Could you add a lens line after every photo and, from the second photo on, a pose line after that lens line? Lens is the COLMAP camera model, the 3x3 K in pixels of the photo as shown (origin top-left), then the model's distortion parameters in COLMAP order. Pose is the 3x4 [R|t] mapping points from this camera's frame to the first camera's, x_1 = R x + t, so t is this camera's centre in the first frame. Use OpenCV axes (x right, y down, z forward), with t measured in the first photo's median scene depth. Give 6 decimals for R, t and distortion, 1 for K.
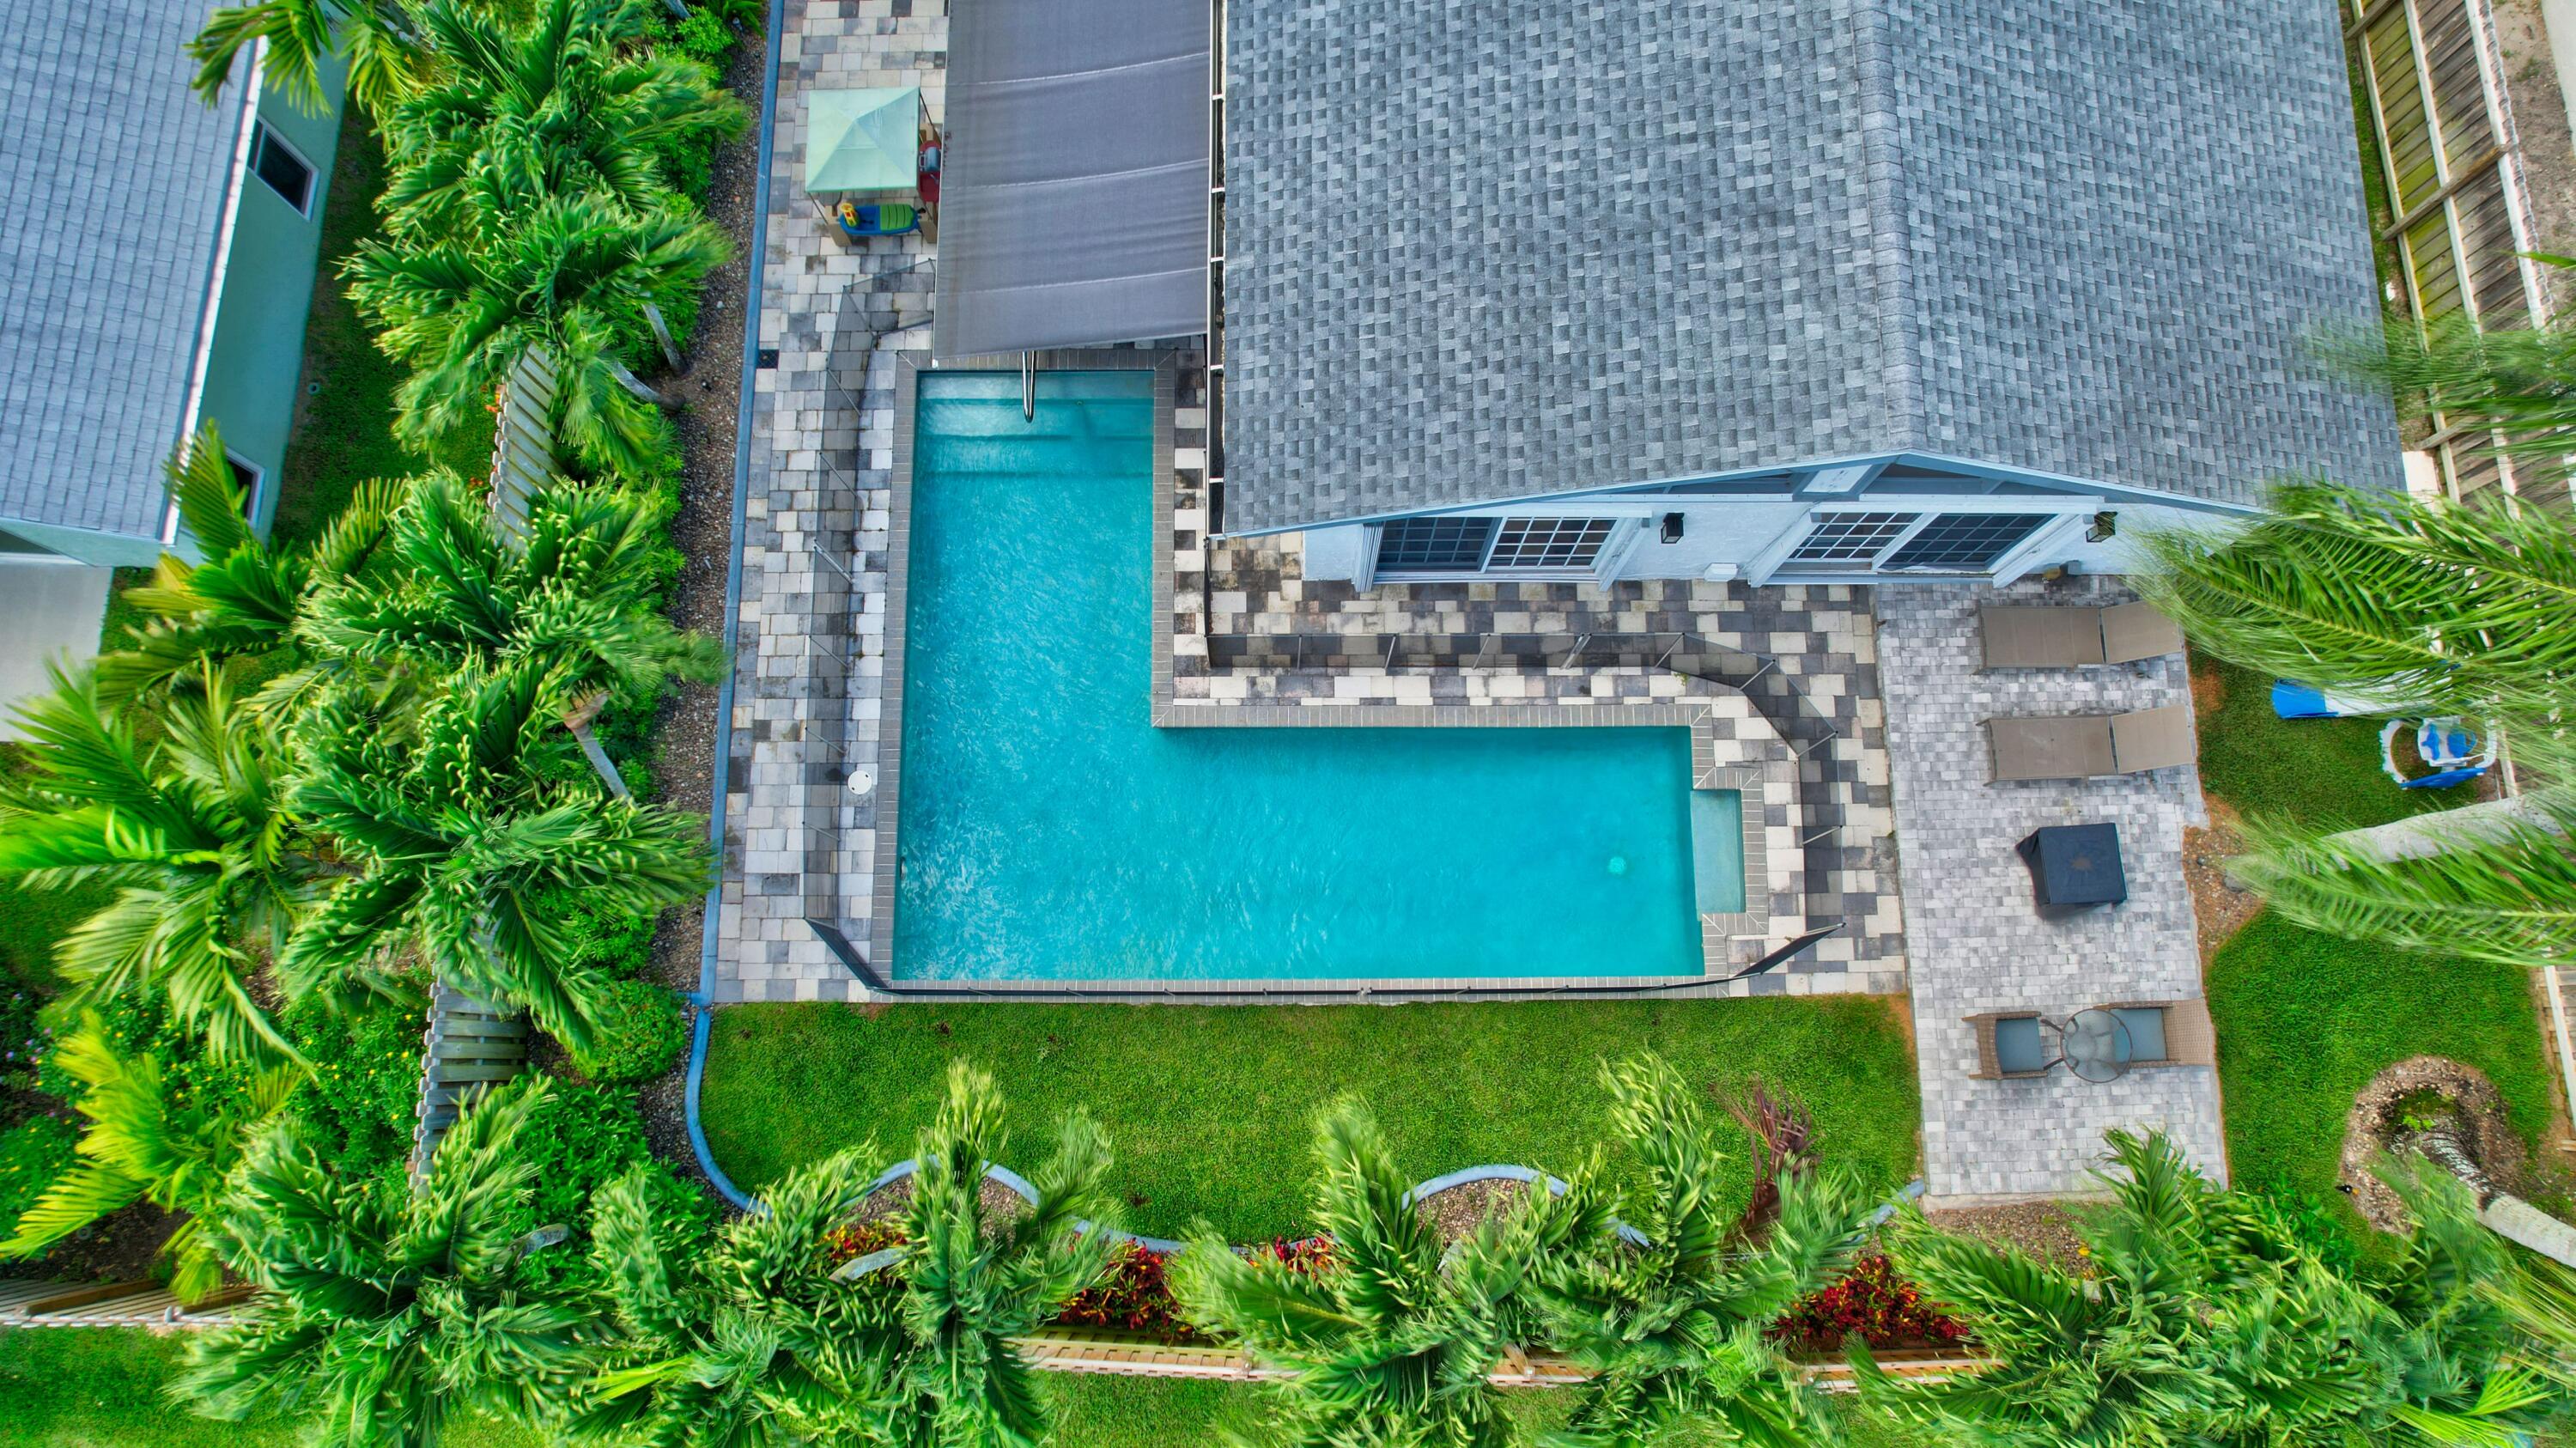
lens RADIAL K [[1655.7, 0, 1288.3], [0, 1655.7, 916.6], [0, 0, 1]] dist [-0.034418, 0.030953]
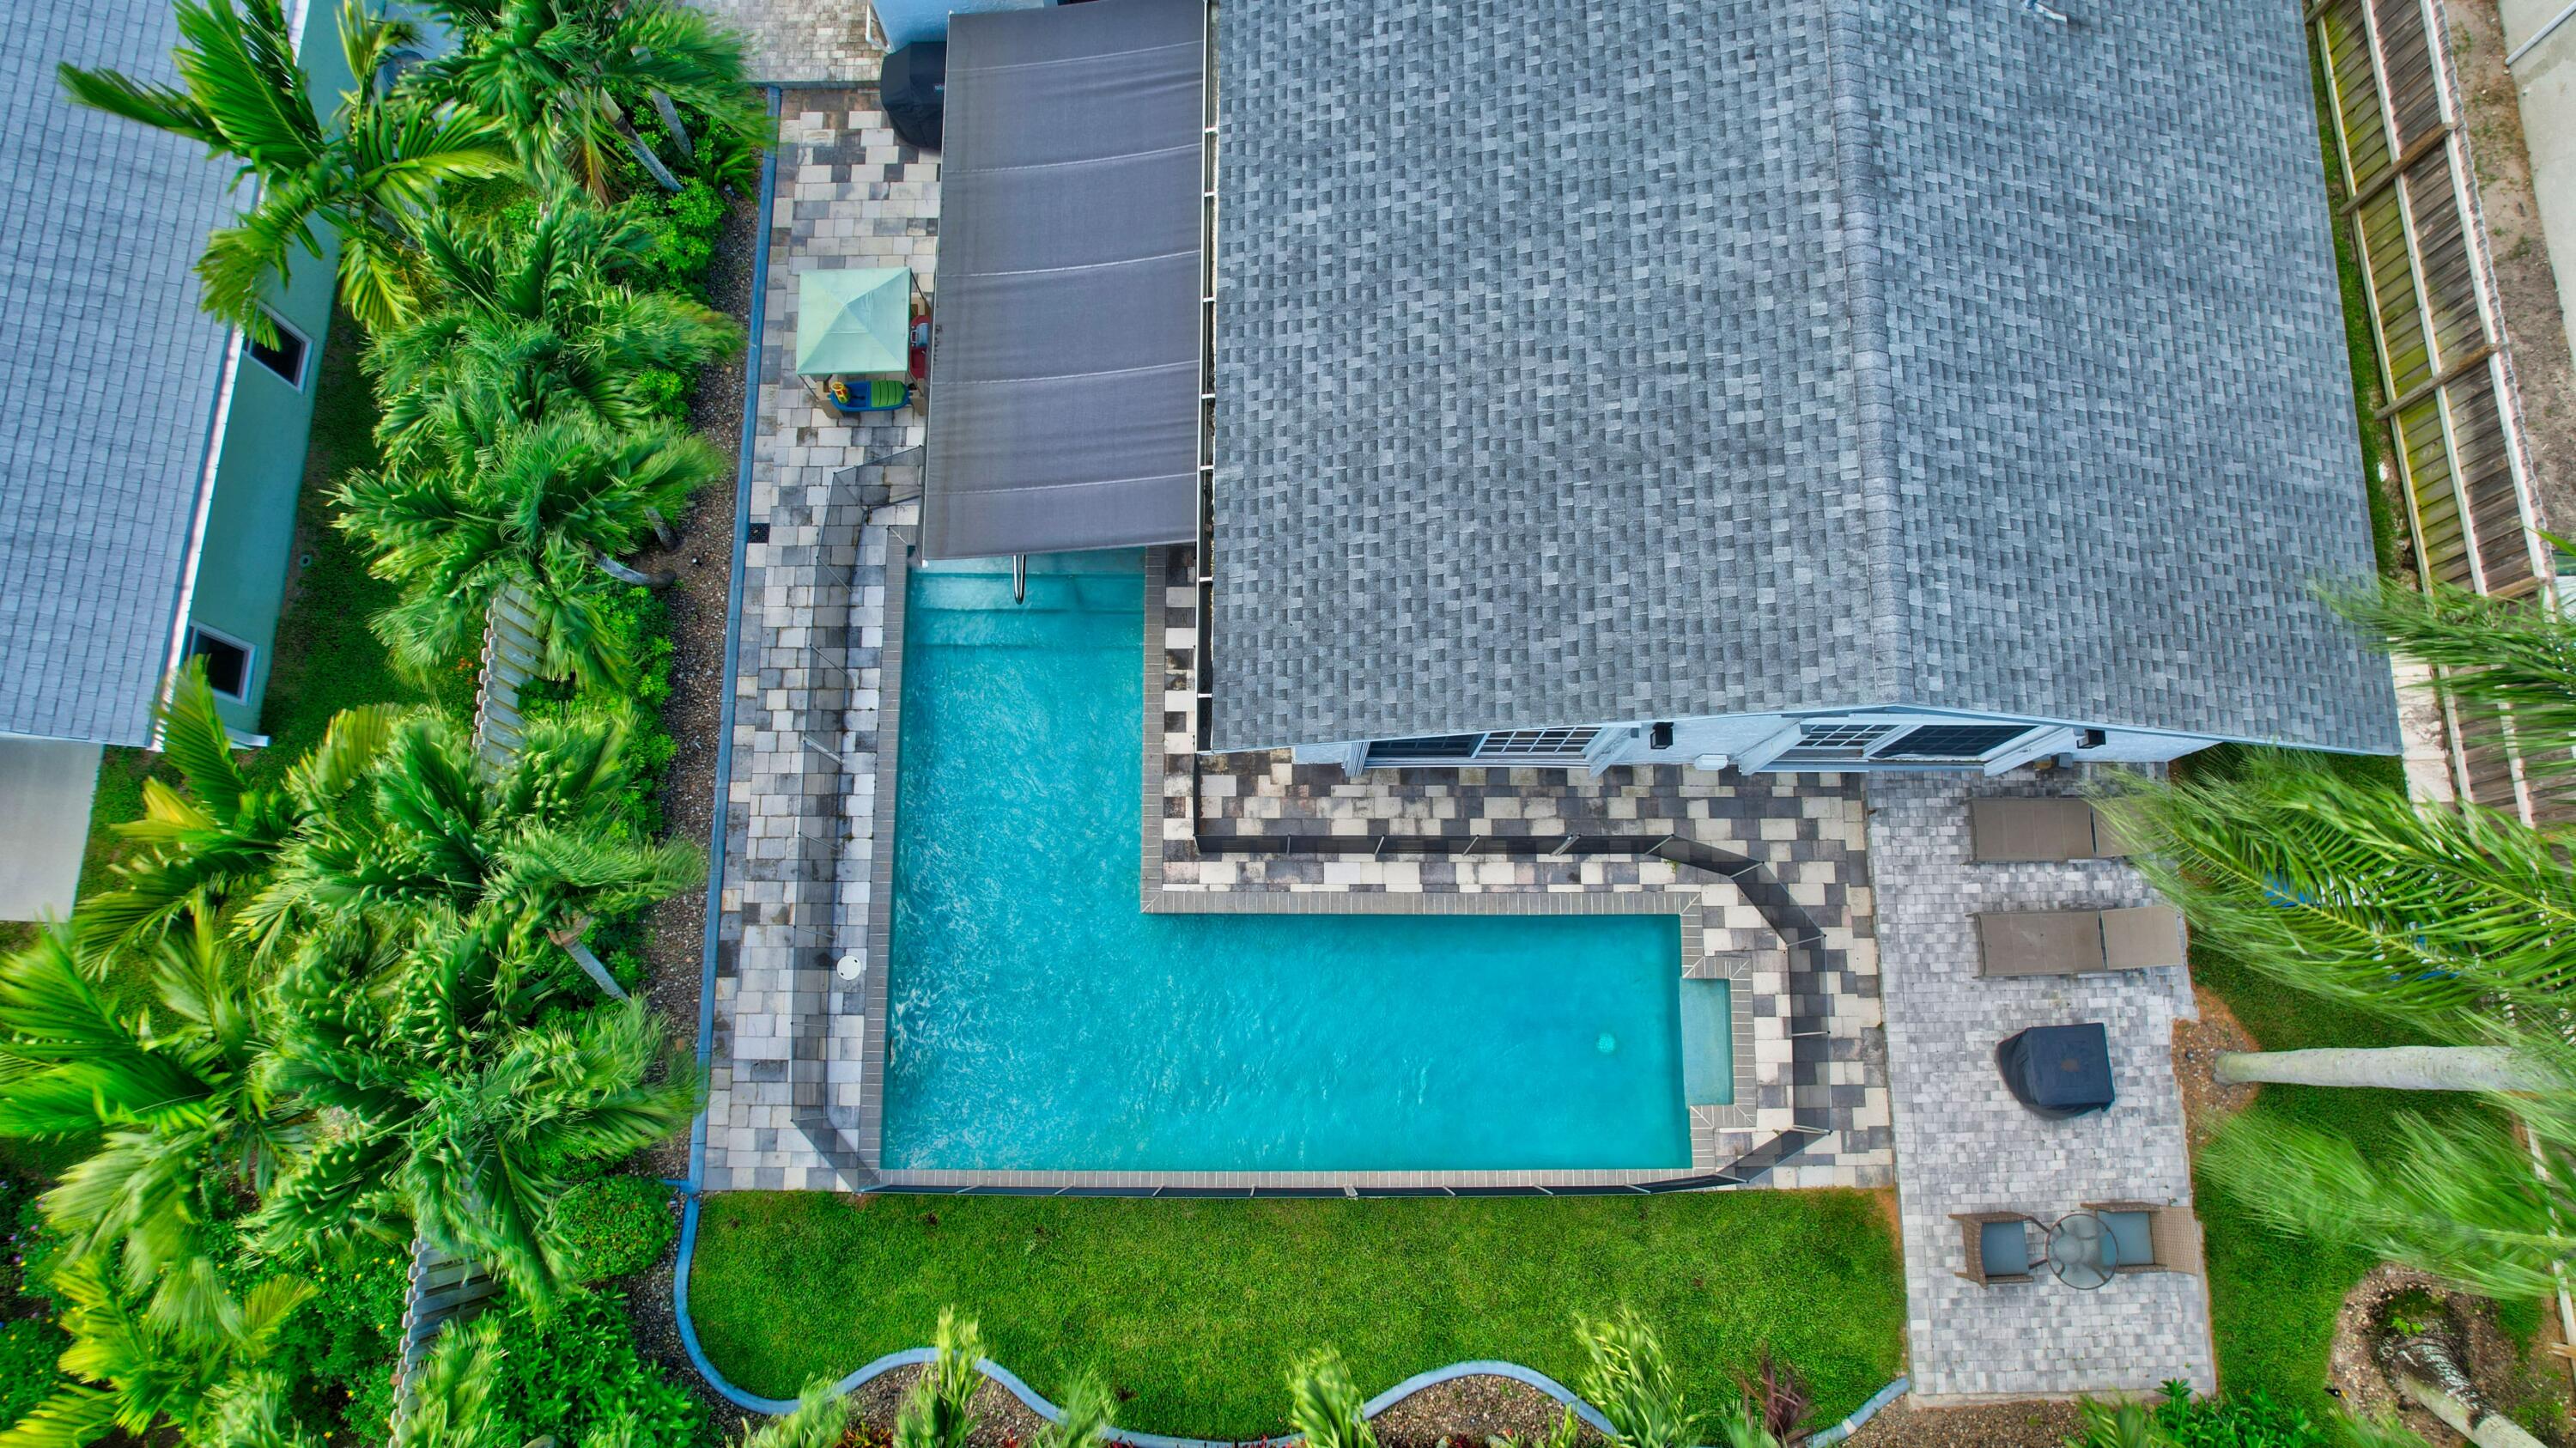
lens RADIAL K [[1655.7, 0, 1298.8], [0, 1655.7, 710.6], [0, 0, 1]] dist [-0.034418, 0.030953]
pose [[0.999988, 0.004782, -0.001262, 0.014013], [-0.004785, 0.999985, -0.002615, -0.241652], [0.001249, 0.002621, 0.999996, 0.000127]]
